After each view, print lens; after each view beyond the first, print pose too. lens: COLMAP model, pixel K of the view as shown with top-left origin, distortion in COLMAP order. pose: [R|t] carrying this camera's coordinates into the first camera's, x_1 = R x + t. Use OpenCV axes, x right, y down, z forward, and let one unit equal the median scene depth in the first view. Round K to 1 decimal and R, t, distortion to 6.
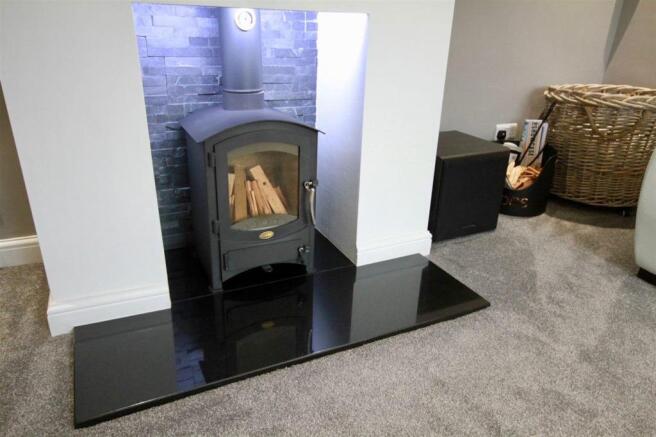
lens RADIAL K [[457.5, 0, 328.0], [0, 457.5, 218.5], [0, 0, 1]] dist [0.000663, 0.000290]
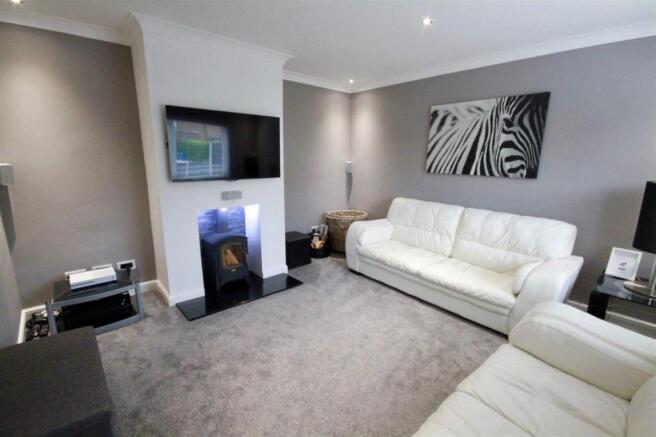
lens RADIAL K [[302.0, 0, 329.8], [0, 302.0, 221.8], [0, 0, 1]] dist [0.002050, 0.000355]
pose [[0.962863, -0.077469, 0.258637, -0.002669], [0.123839, 0.977960, -0.168103, 0.128725], [-0.239914, 0.193889, 0.951235, -1.136764]]
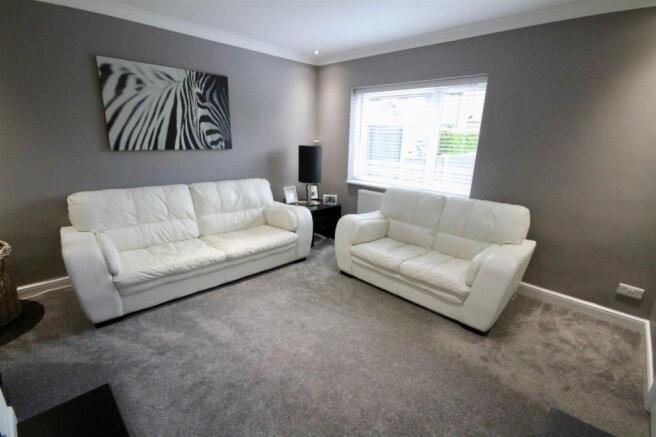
lens RADIAL K [[302.0, 0, 329.8], [0, 302.0, 221.8], [0, 0, 1]] dist [0.002050, 0.000355]
pose [[-0.330735, -0.302249, 0.894014, -0.681030], [0.340210, 0.845442, 0.411686, -0.461221], [-0.880268, 0.440311, -0.176789, 0.165465]]
